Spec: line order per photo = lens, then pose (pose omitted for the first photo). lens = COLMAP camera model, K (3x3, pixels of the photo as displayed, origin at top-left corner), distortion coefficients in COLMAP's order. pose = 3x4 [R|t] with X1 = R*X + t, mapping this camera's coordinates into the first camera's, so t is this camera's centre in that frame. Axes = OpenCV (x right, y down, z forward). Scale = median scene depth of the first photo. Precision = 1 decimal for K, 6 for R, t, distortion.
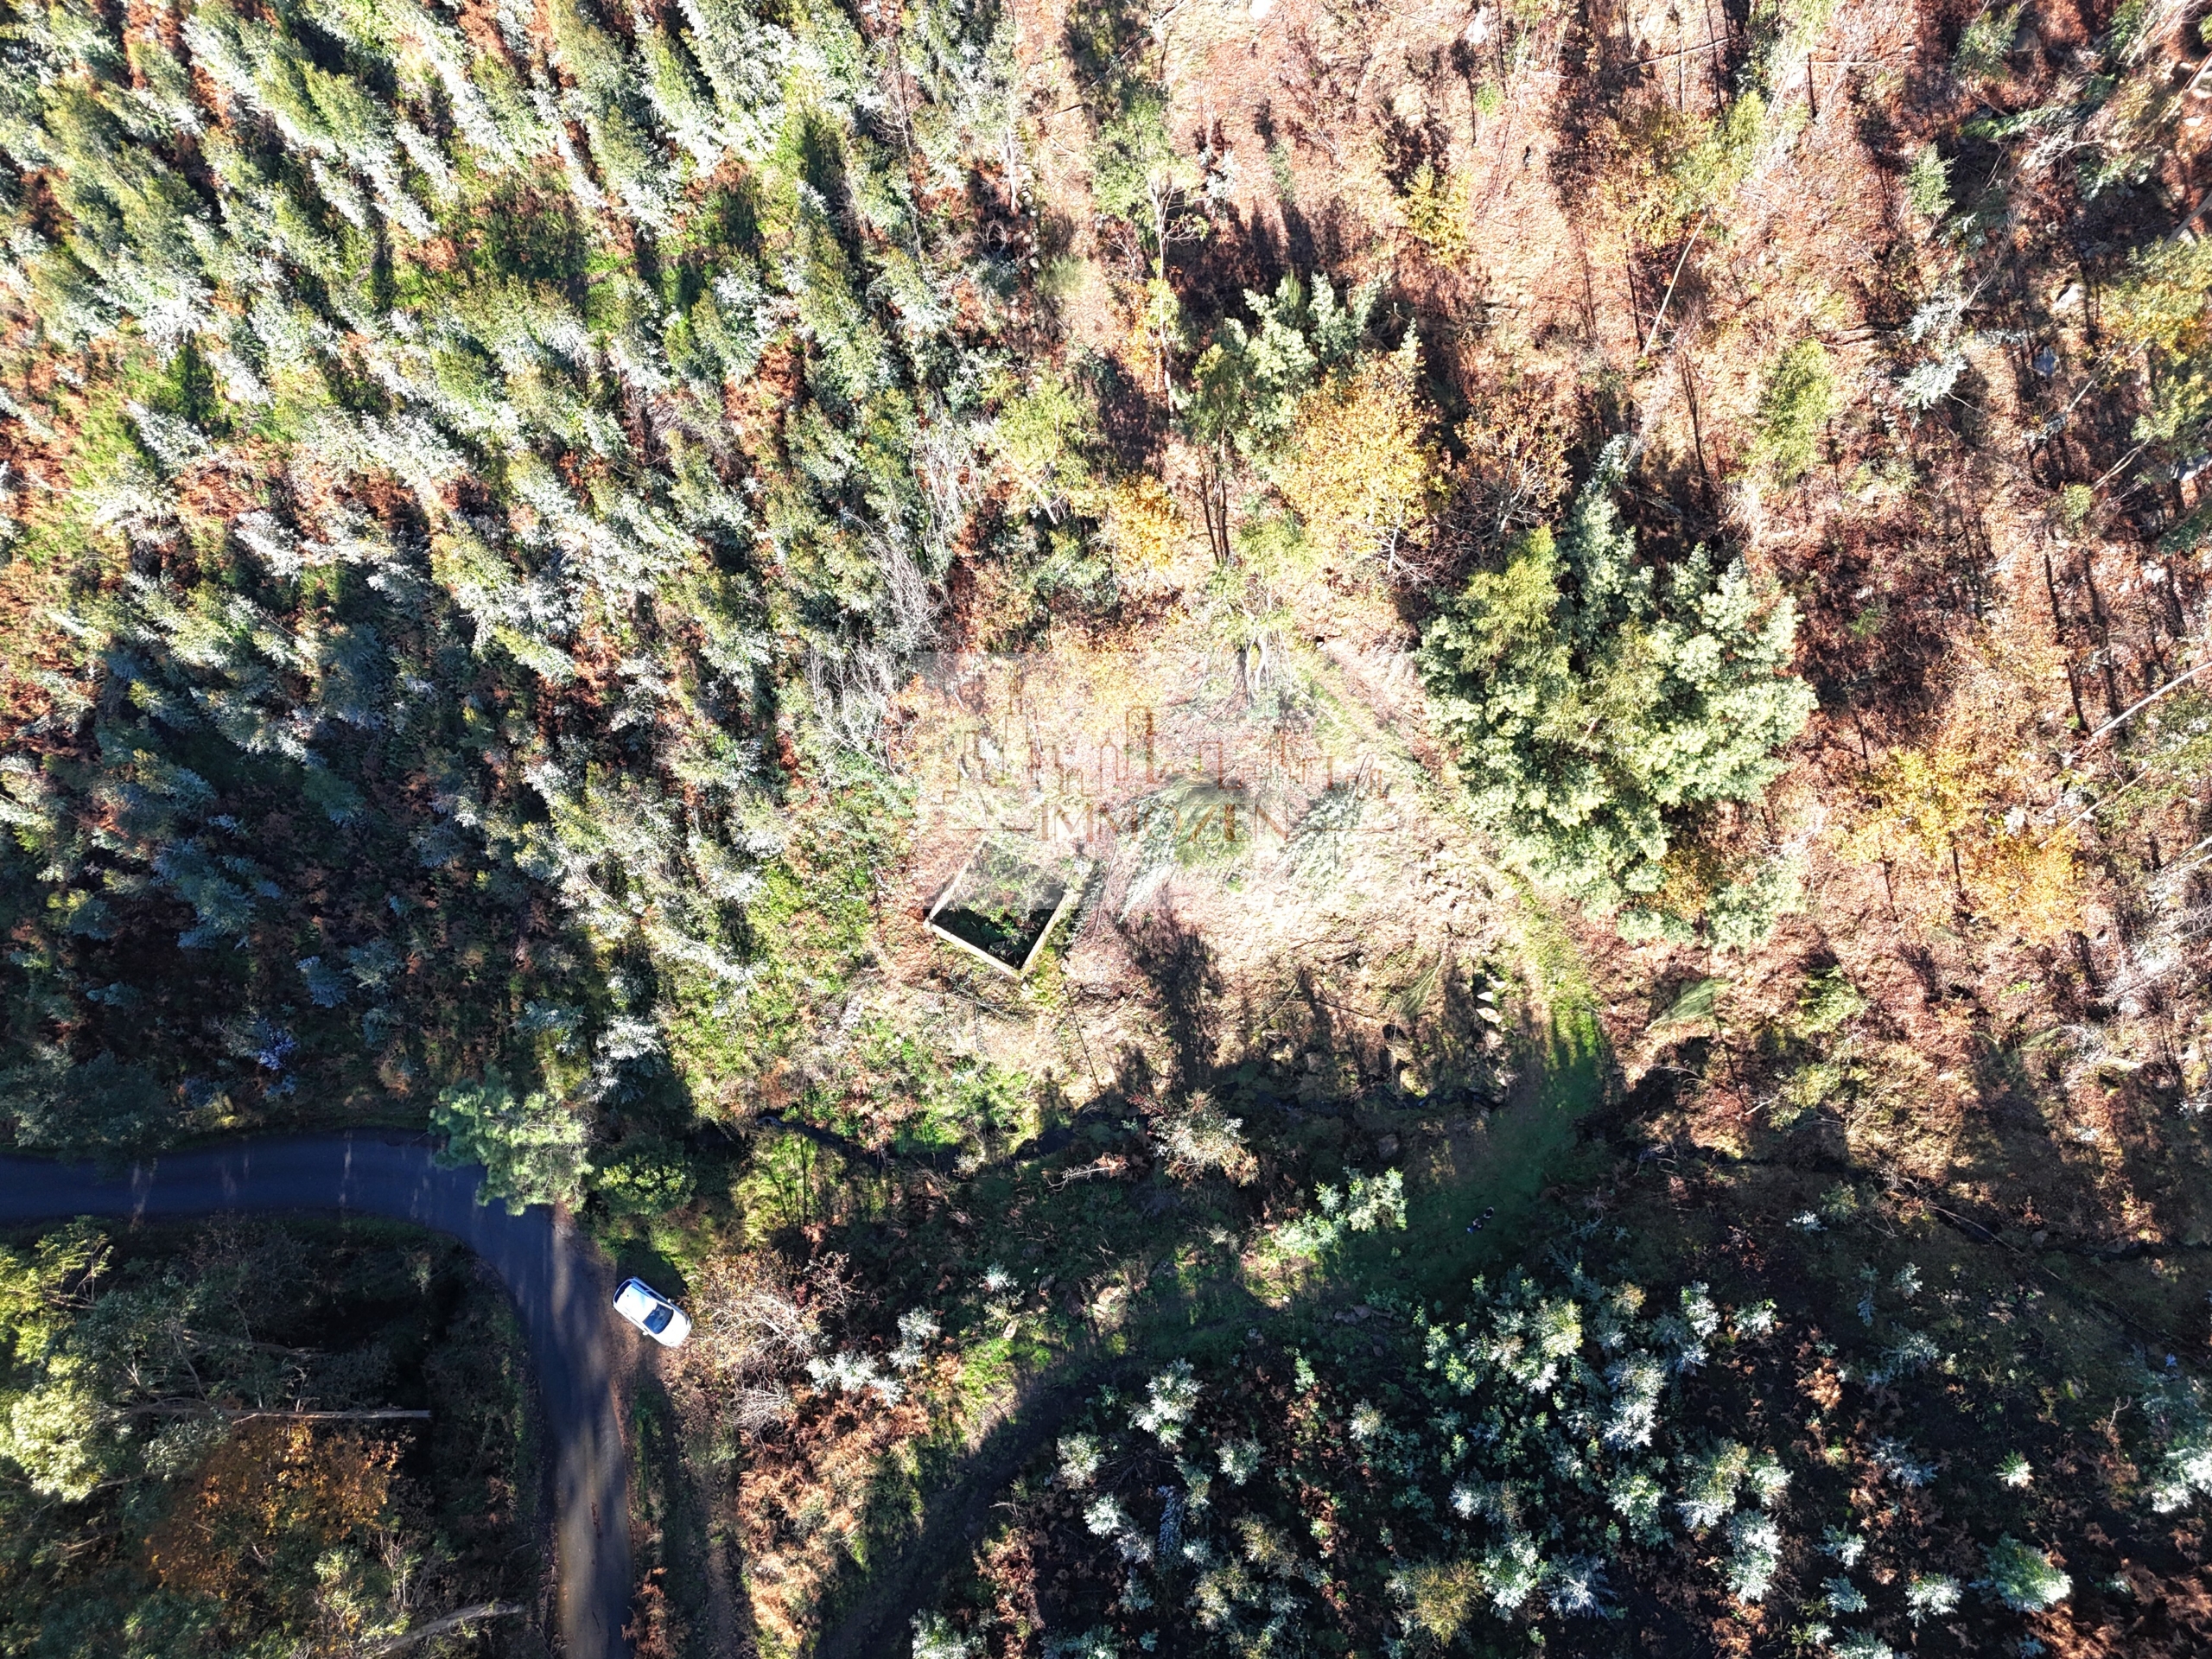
lens RADIAL K [[1594.8, 0, 1102.0], [0, 1594.8, 817.6], [0, 0, 1]] dist [0.062684, -0.079235]
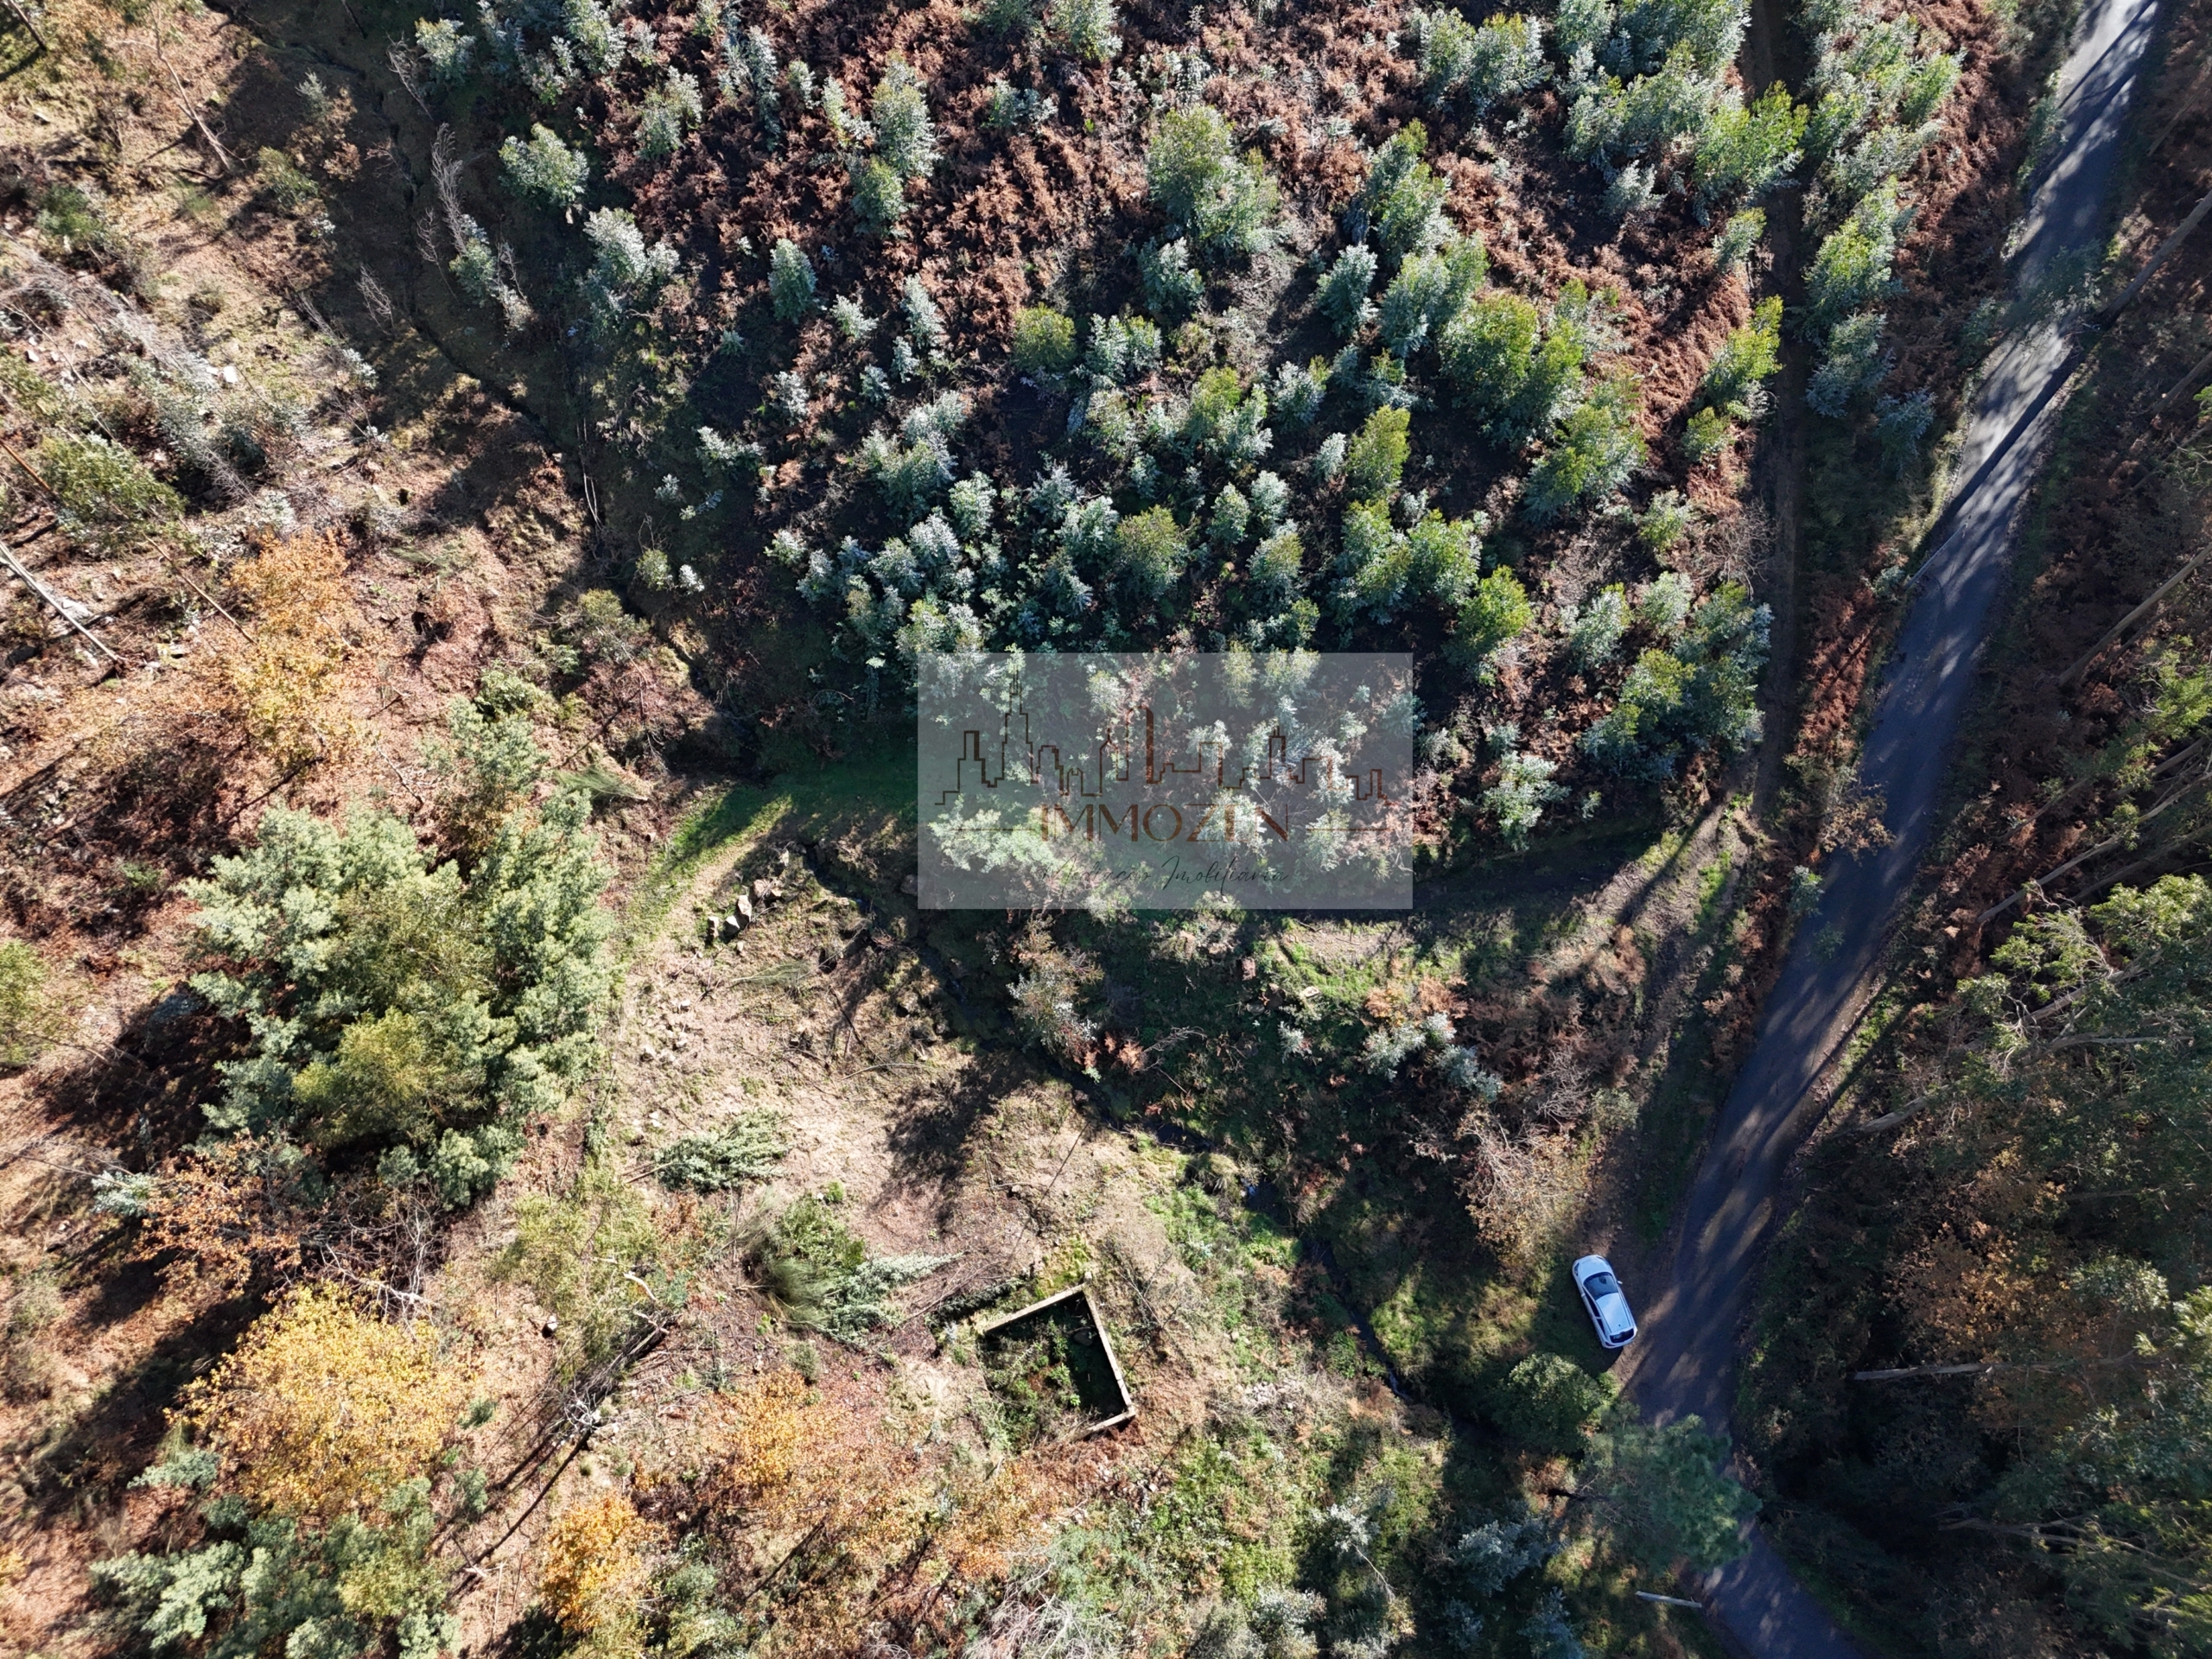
lens RADIAL K [[1594.8, 0, 1102.0], [0, 1594.8, 817.6], [0, 0, 1]] dist [0.062684, -0.079235]
pose [[-0.780352, -0.560553, 0.277186, -0.163879], [0.602592, -0.555588, 0.572891, -0.266046], [-0.167134, 0.614087, 0.771339, 0.165499]]
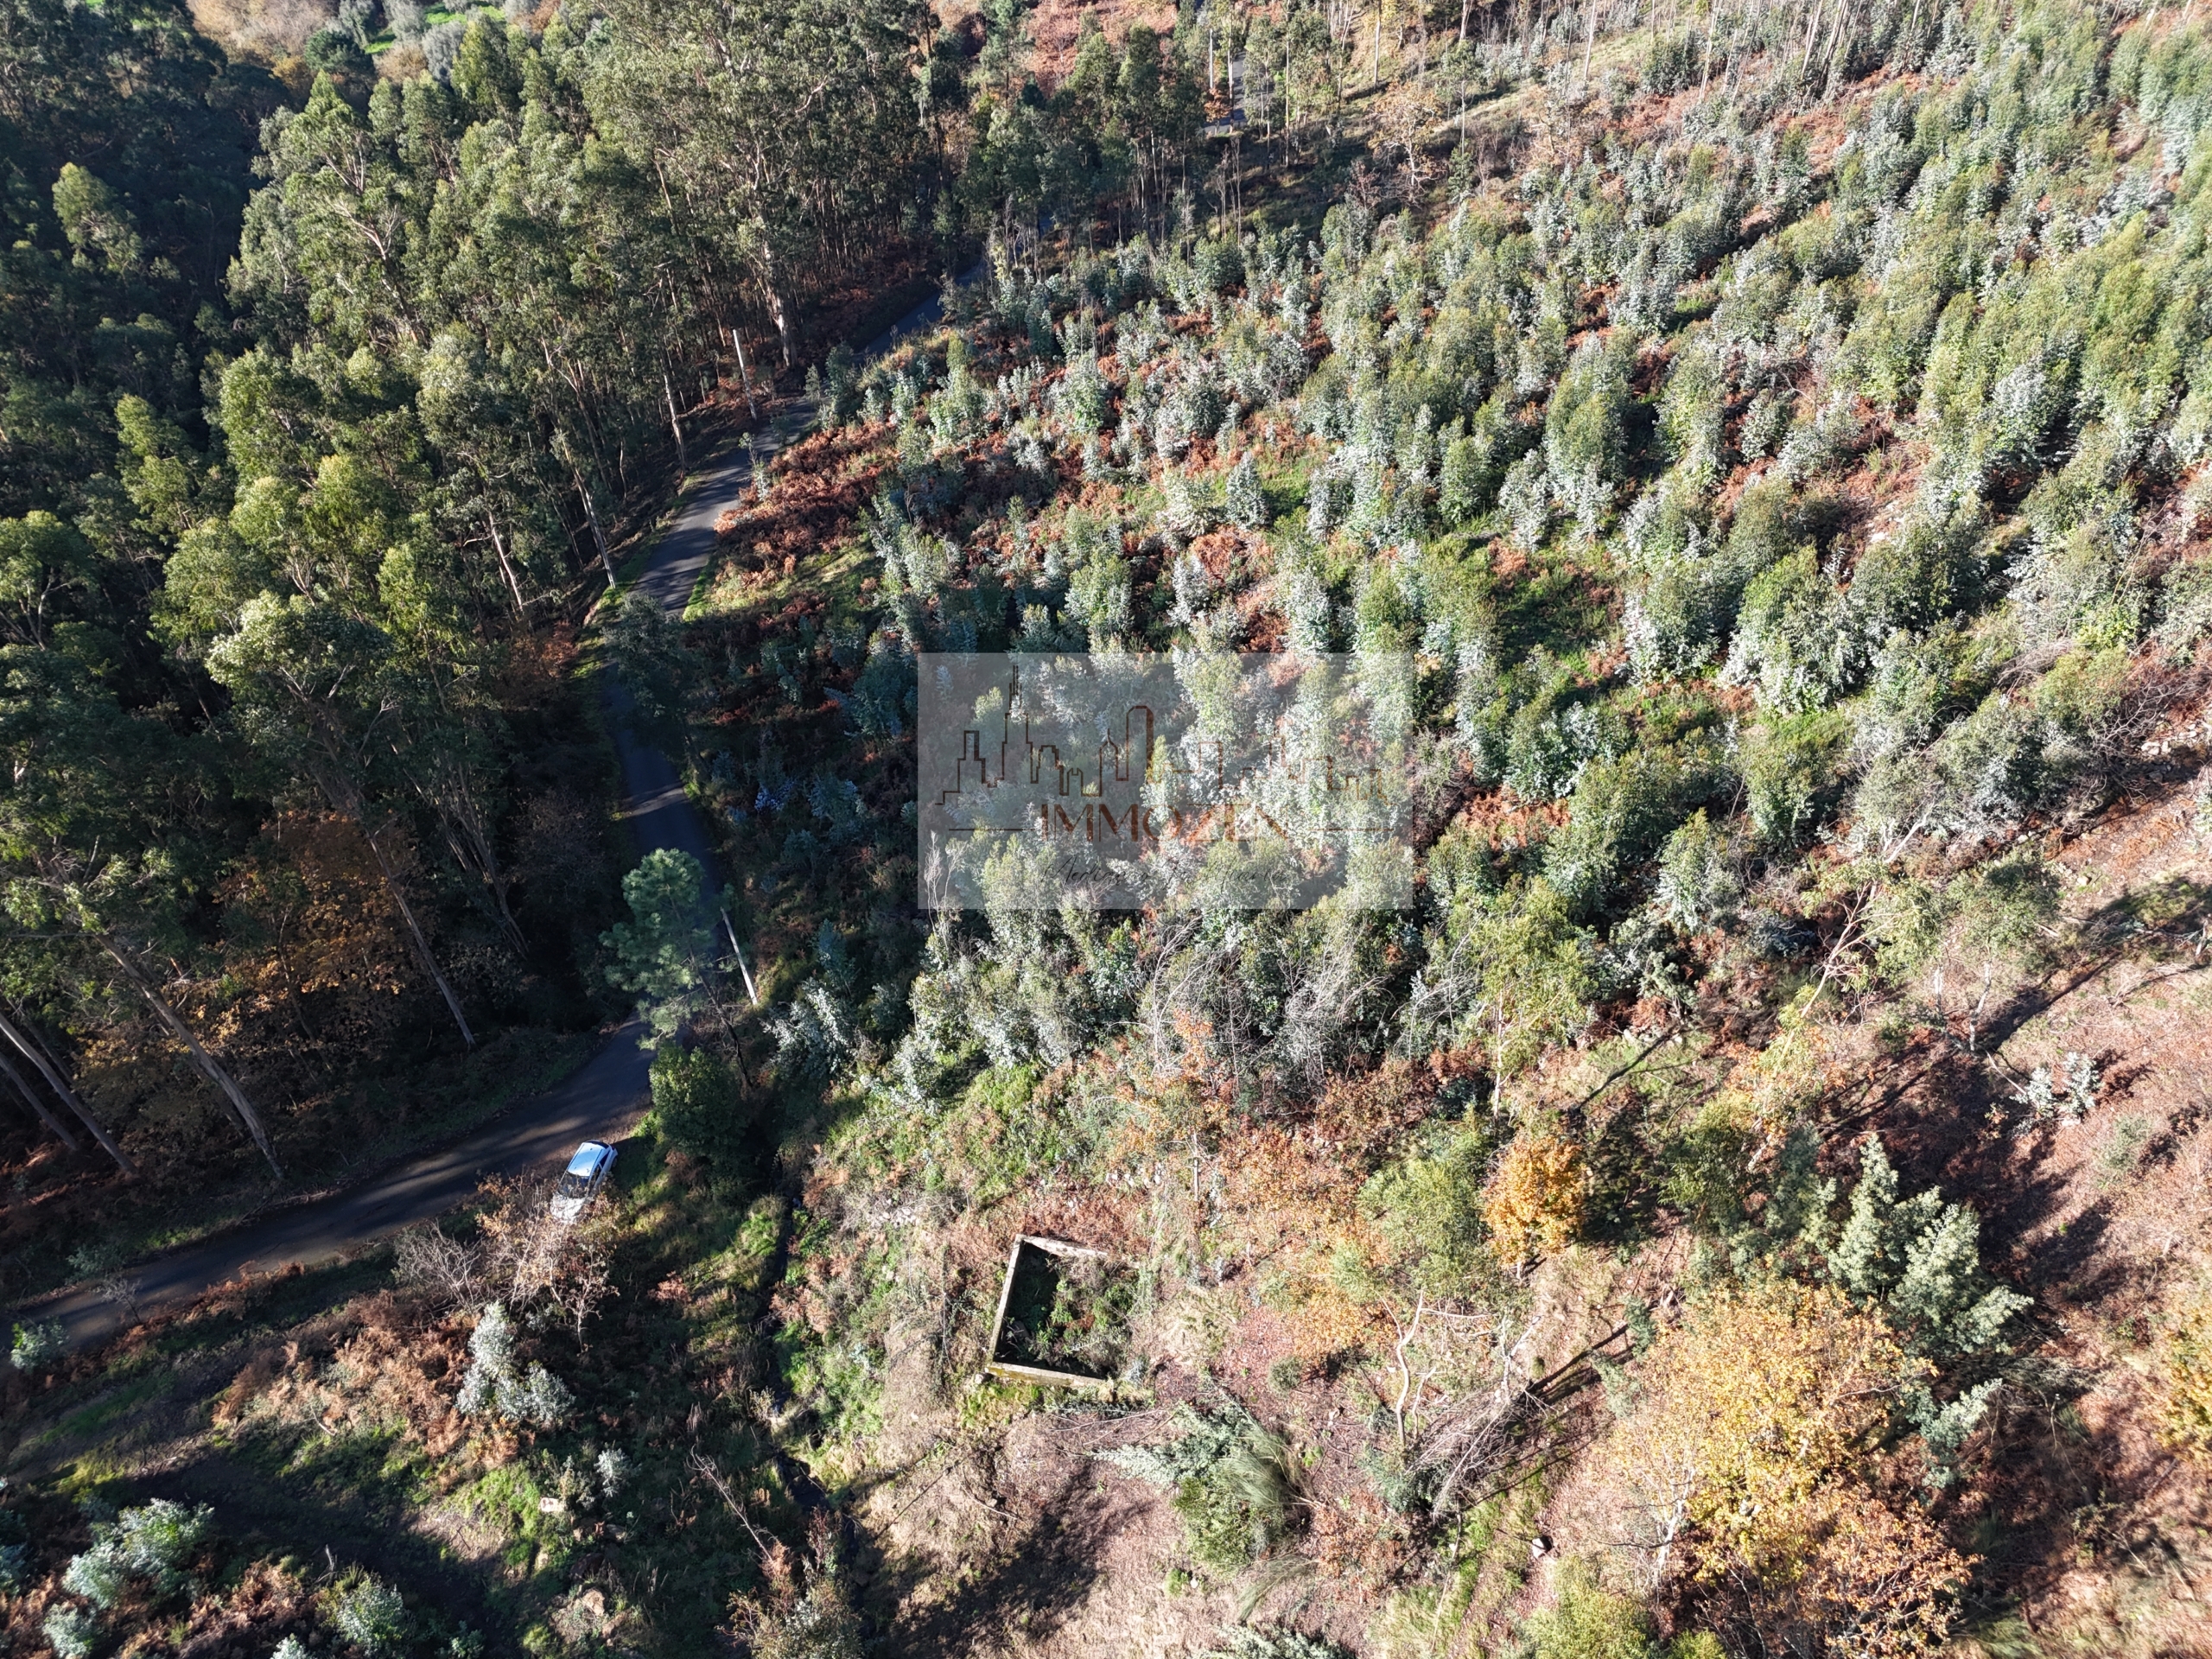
lens RADIAL K [[1594.8, 0, 1102.0], [0, 1594.8, 817.6], [0, 0, 1]] dist [0.062684, -0.079235]
pose [[0.327526, 0.710985, -0.622276, 0.278302], [-0.890718, 0.452049, 0.047675, -0.115734], [0.315195, 0.538657, 0.781345, 0.258192]]
